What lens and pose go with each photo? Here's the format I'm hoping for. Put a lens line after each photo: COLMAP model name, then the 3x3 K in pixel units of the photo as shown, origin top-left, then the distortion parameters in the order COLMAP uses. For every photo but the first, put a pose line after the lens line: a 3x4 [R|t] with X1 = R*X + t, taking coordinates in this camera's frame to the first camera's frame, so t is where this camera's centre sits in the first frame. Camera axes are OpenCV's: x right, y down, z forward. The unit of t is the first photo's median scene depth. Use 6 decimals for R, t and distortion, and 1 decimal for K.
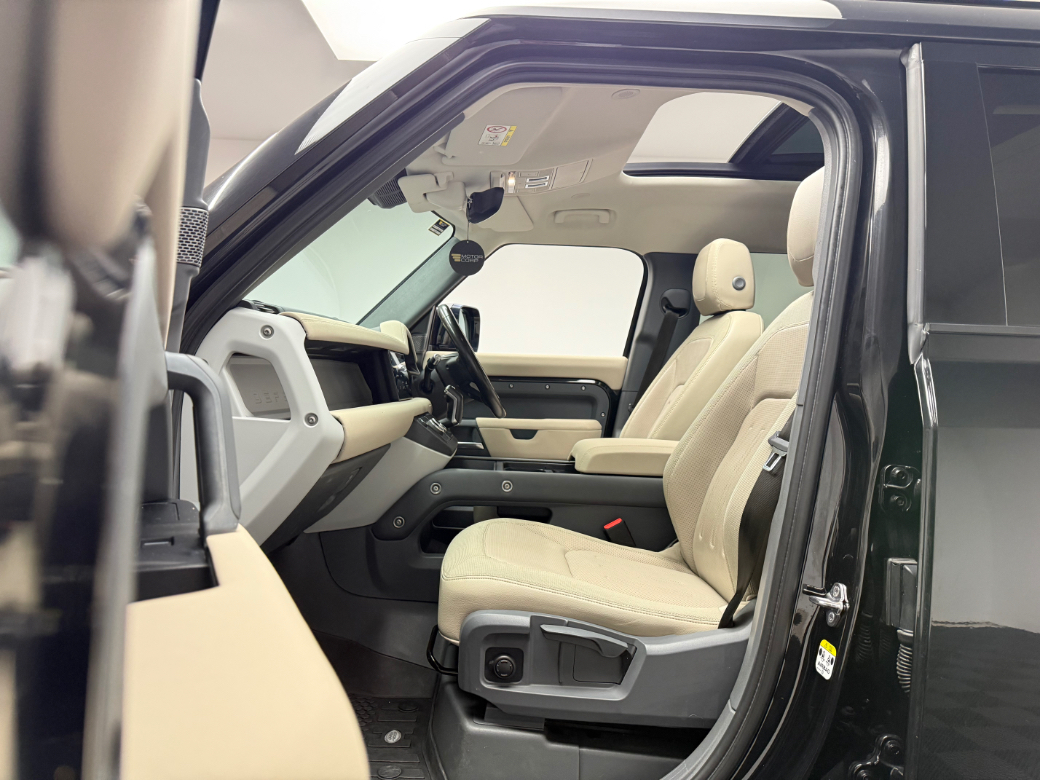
lens RADIAL K [[740.0, 0, 525.1], [0, 740.0, 385.9], [0, 0, 1]] dist [0.134808, -0.132862]
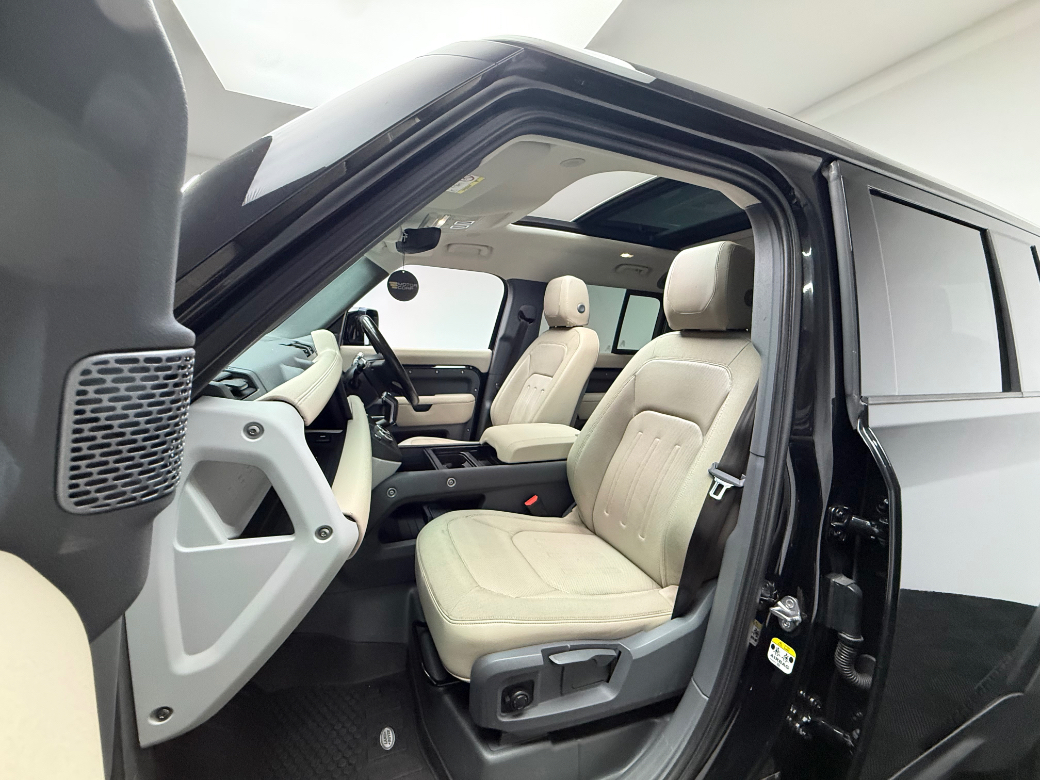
lens RADIAL K [[413.1, 0, 520.0], [0, 413.1, 390.0], [0, 0, 1]] dist [-0.000654, 0.008134]
pose [[0.932116, -0.037742, 0.360187, -0.165975], [-0.012603, 0.990572, 0.136413, -0.115660], [-0.361940, -0.131692, 0.922853, 0.363827]]
